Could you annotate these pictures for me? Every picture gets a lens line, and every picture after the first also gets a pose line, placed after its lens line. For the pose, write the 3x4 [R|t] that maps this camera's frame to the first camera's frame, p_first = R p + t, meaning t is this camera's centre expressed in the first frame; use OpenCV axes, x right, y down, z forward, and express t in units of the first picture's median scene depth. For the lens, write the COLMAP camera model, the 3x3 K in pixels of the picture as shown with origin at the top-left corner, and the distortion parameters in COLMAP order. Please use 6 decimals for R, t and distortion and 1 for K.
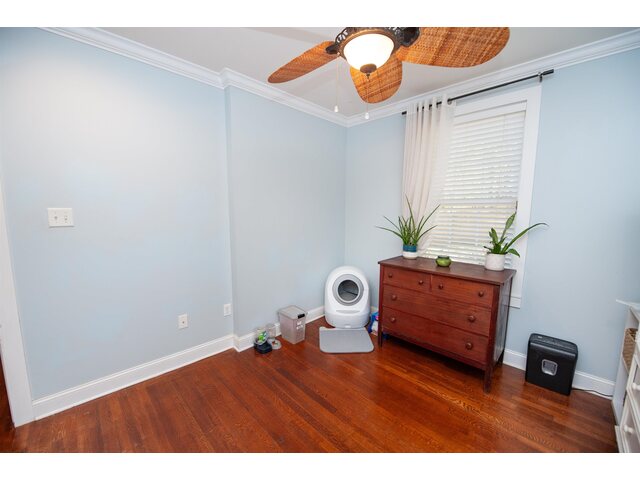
lens RADIAL K [[261.6, 0, 320.0], [0, 261.6, 240.0], [0, 0, 1]] dist [-0.009116, -0.004266]
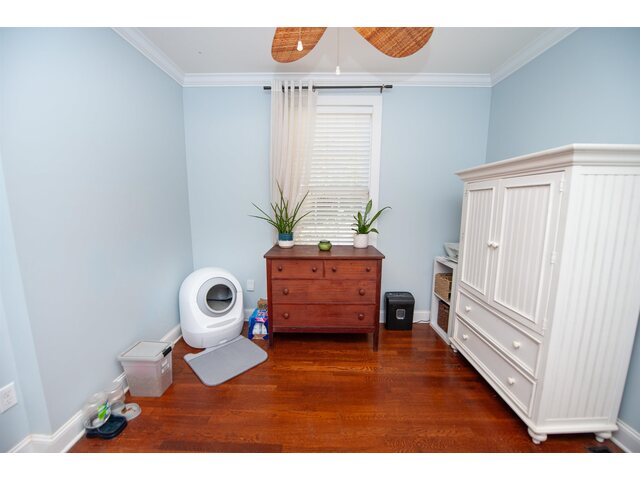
lens RADIAL K [[261.6, 0, 320.0], [0, 261.6, 240.0], [0, 0, 1]] dist [-0.009116, -0.004266]
pose [[0.709217, -0.104073, 0.697266, -0.253789], [0.080677, 0.994527, 0.066383, -0.011193], [-0.700359, 0.009173, 0.713732, 0.258933]]
